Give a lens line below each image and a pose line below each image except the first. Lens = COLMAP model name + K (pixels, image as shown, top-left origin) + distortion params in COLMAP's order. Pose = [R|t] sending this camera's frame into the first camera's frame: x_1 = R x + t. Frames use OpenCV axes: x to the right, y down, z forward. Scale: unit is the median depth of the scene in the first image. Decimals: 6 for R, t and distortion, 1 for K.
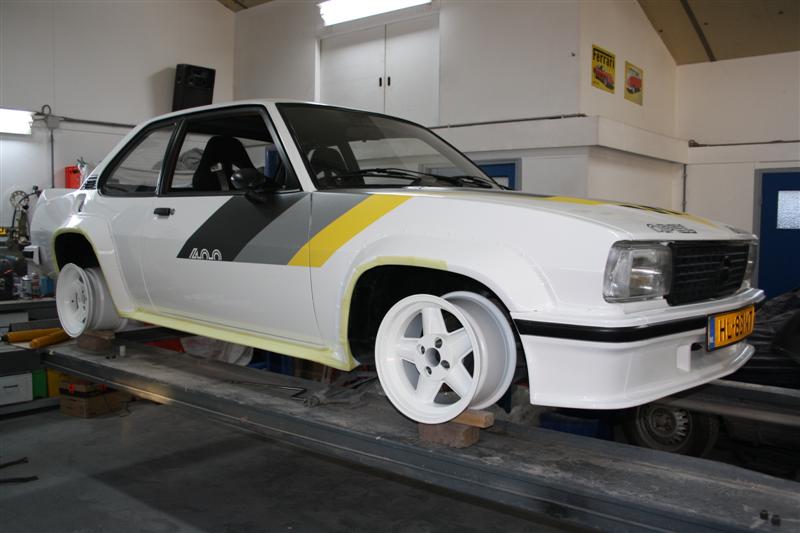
lens RADIAL K [[738.7, 0, 401.0], [0, 738.7, 270.5], [0, 0, 1]] dist [-0.081472, 0.000000]
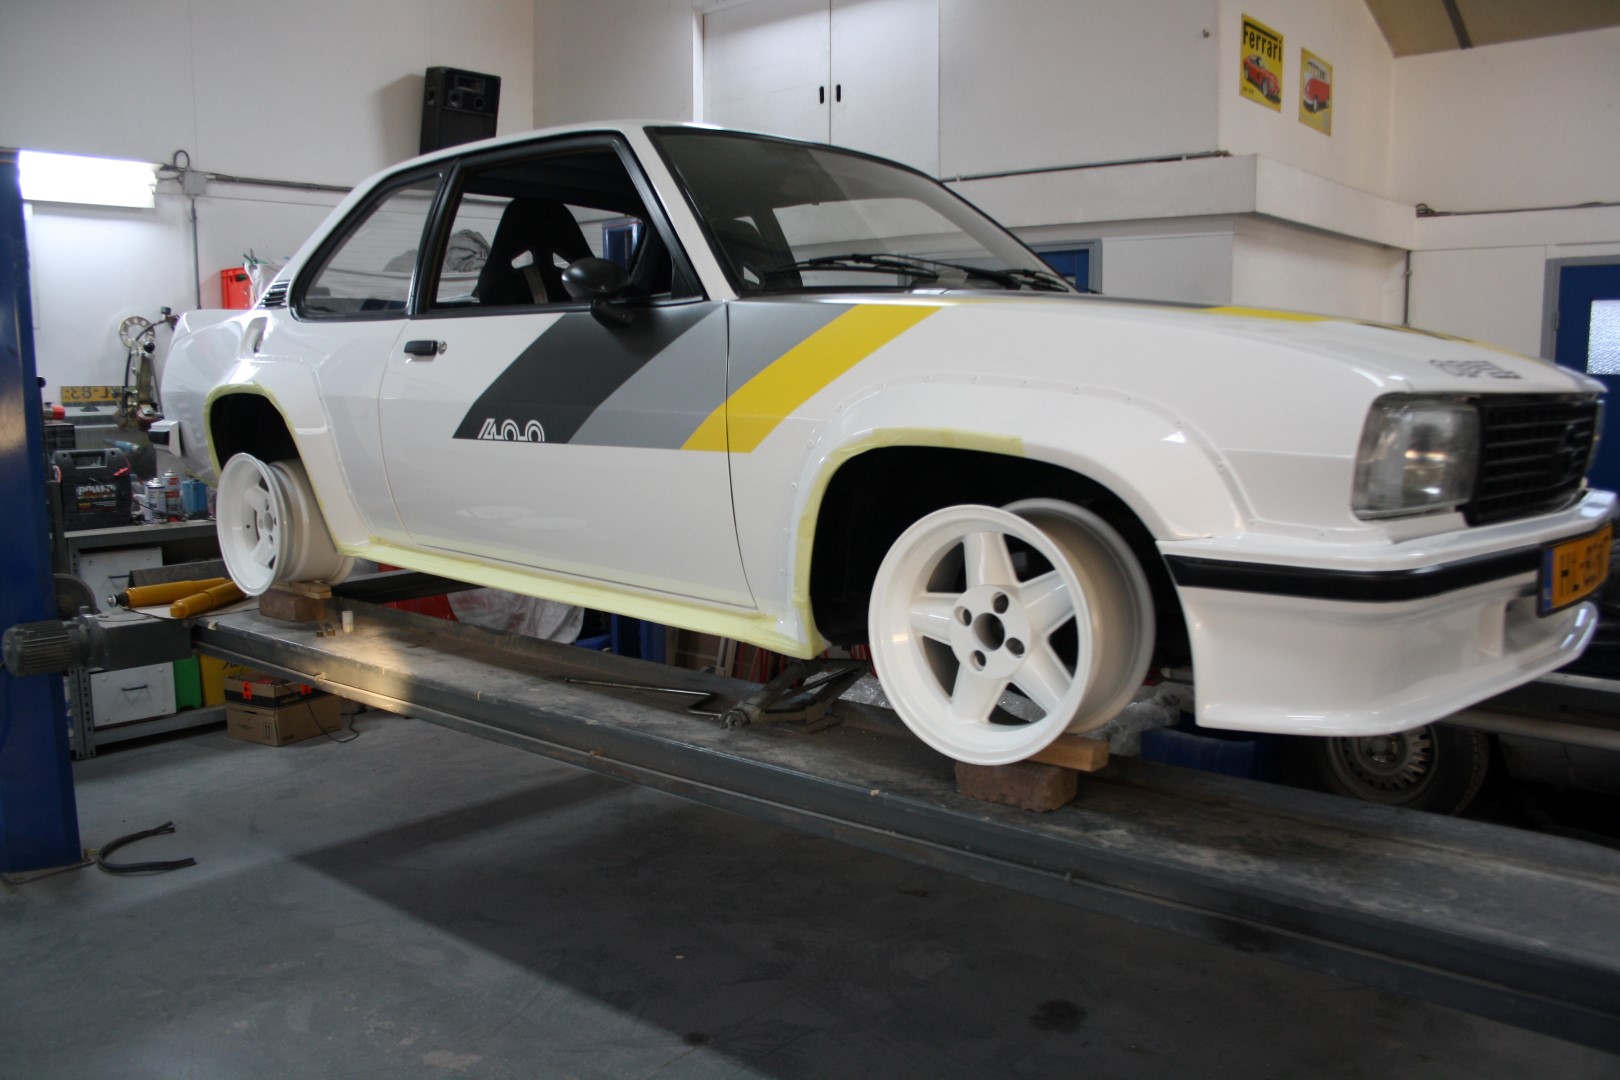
lens RADIAL K [[1365.4, 0, 803.4], [0, 1365.4, 553.3], [0, 0, 1]] dist [-0.128963, 0.088086]
pose [[0.999762, -0.008663, -0.020011, -0.044614], [0.010006, 0.997634, 0.068017, 0.000765], [0.019375, -0.068201, 0.997483, 0.063089]]
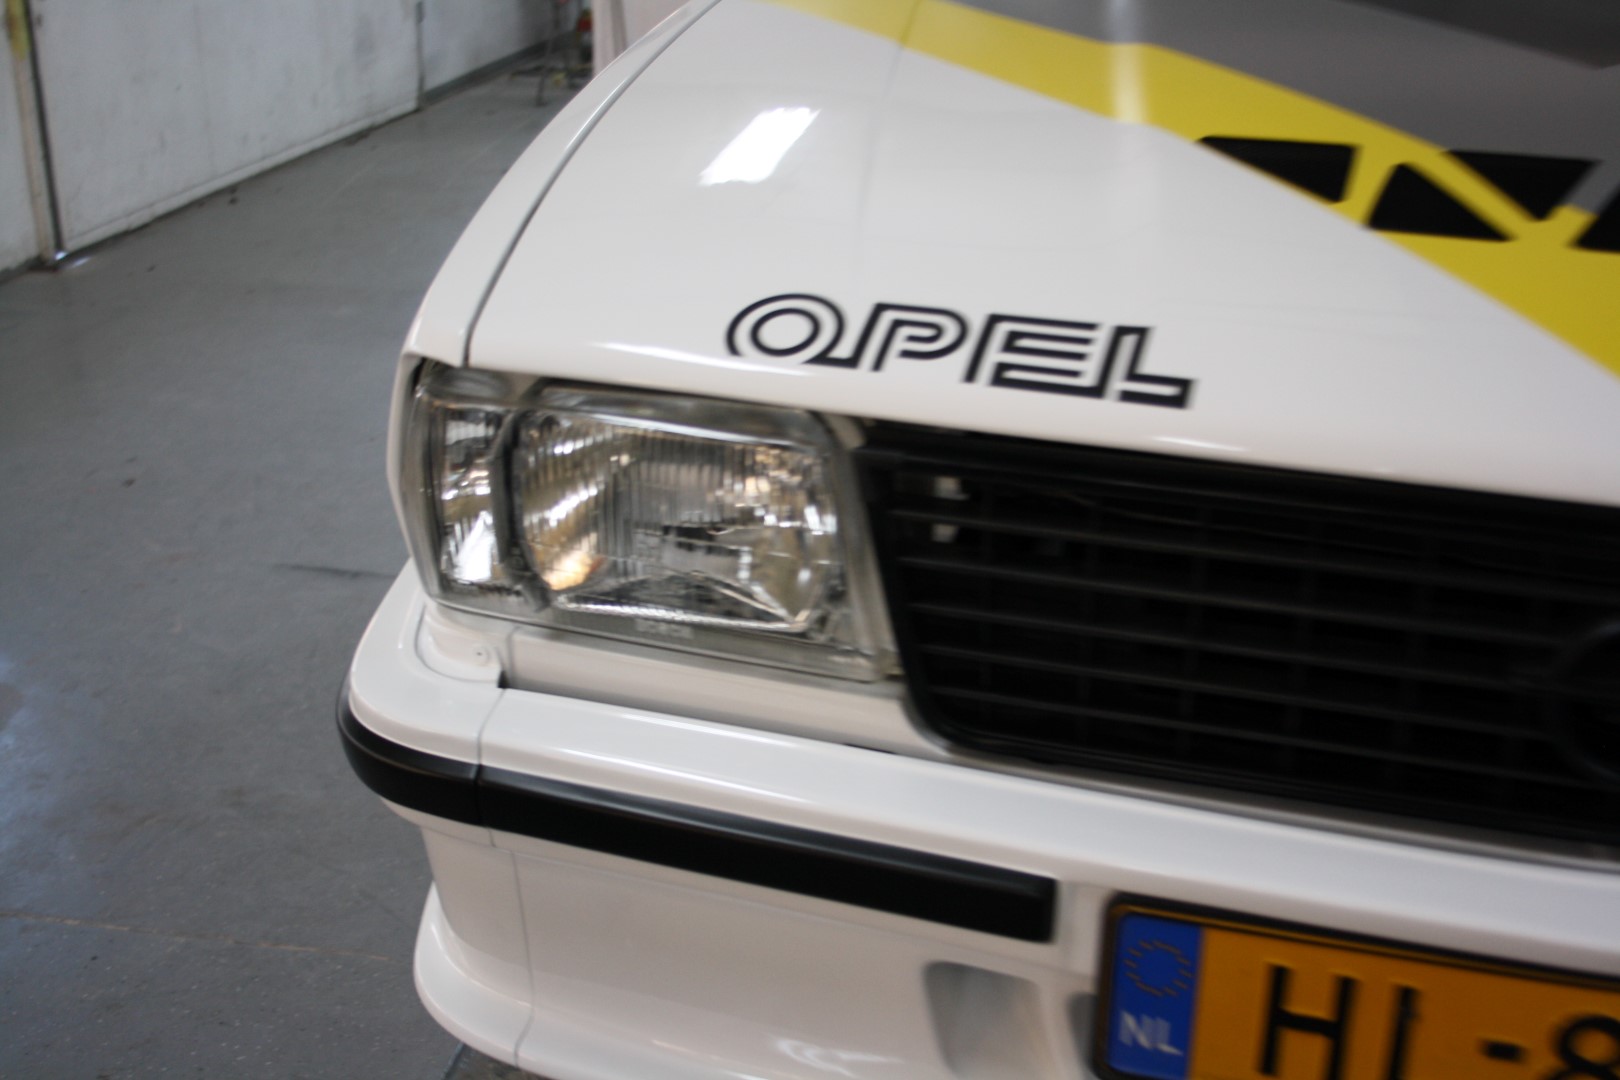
lens RADIAL K [[1961.6, 0, 808.7], [0, 1961.6, 546.1], [0, 0, 1]] dist [-0.055017, 0.000000]
pose [[0.479758, 0.334314, -0.811213, 0.502152], [-0.068830, 0.936055, 0.345056, -0.115134], [0.874697, -0.109708, 0.472091, 0.505038]]
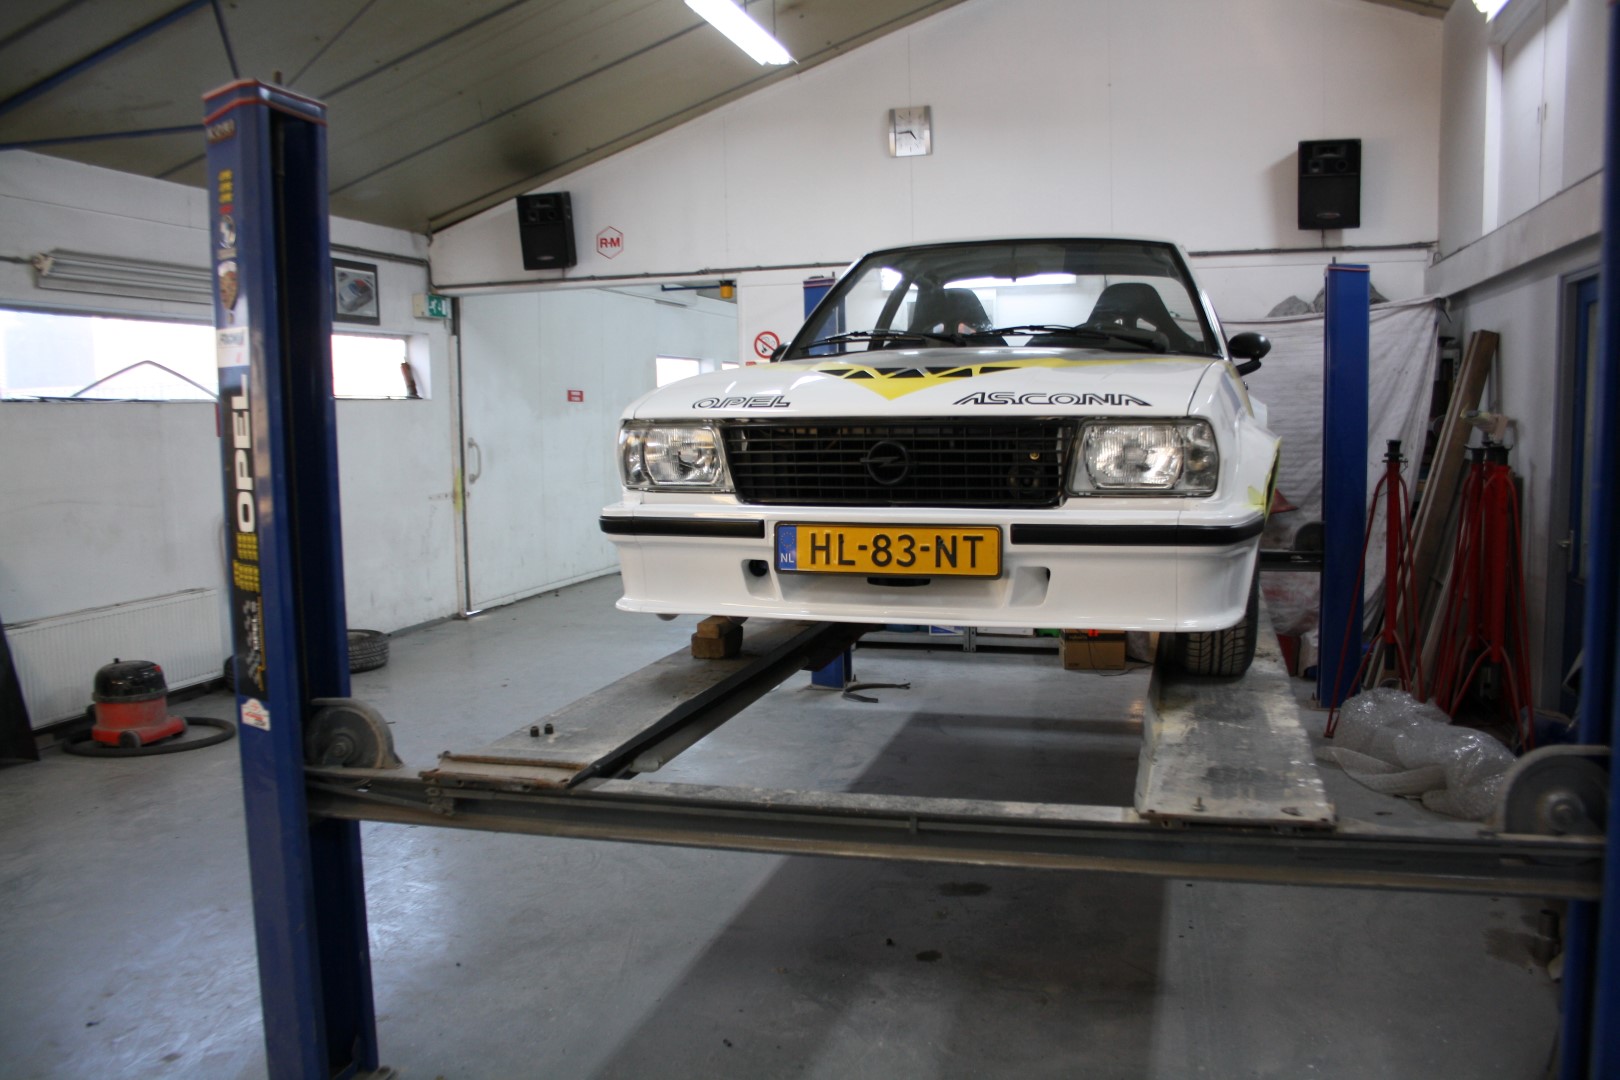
lens RADIAL K [[1365.4, 0, 799.7], [0, 1365.4, 547.5], [0, 0, 1]] dist [-0.128963, 0.088086]
pose [[0.393729, 0.086444, -0.915153, 1.147165], [-0.048164, 0.996141, 0.073373, -0.008994], [0.917964, 0.015188, 0.396373, 0.336613]]
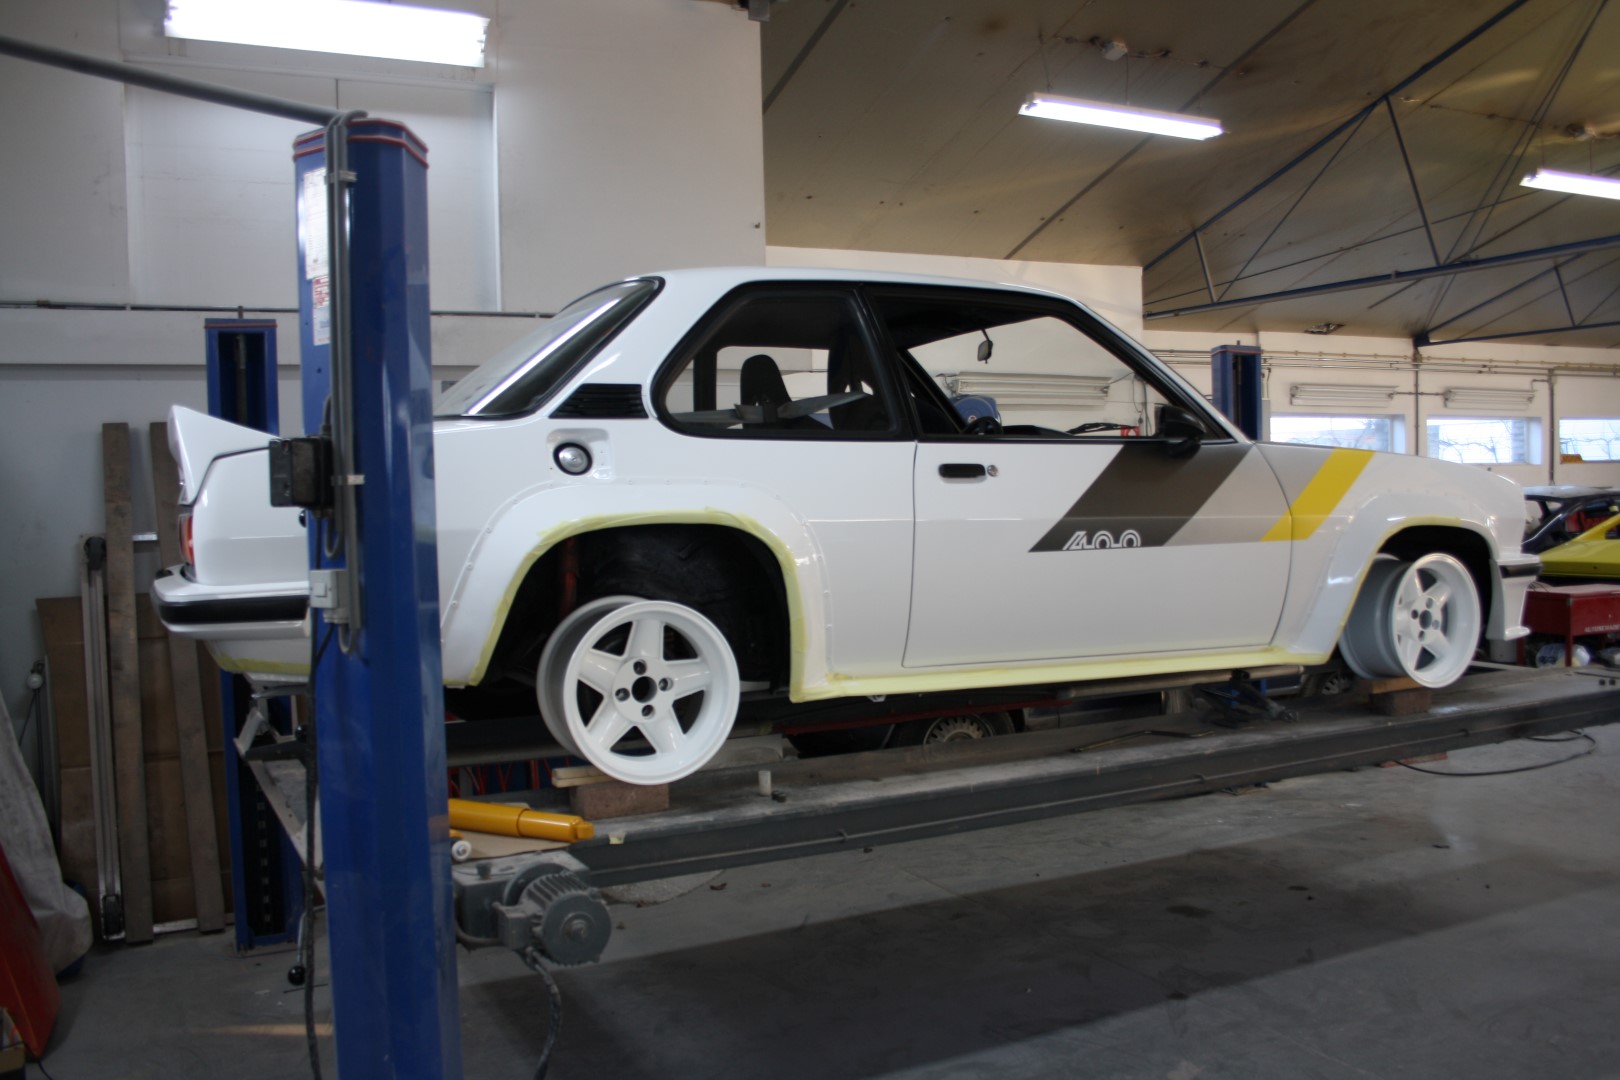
lens RADIAL K [[1365.4, 0, 819.1], [0, 1365.4, 547.5], [0, 0, 1]] dist [-0.128963, 0.088086]
pose [[0.404485, -0.045945, 0.913390, -1.313527], [0.091137, 0.995791, 0.009731, -0.045528], [-0.909992, 0.079307, 0.406970, 0.715844]]
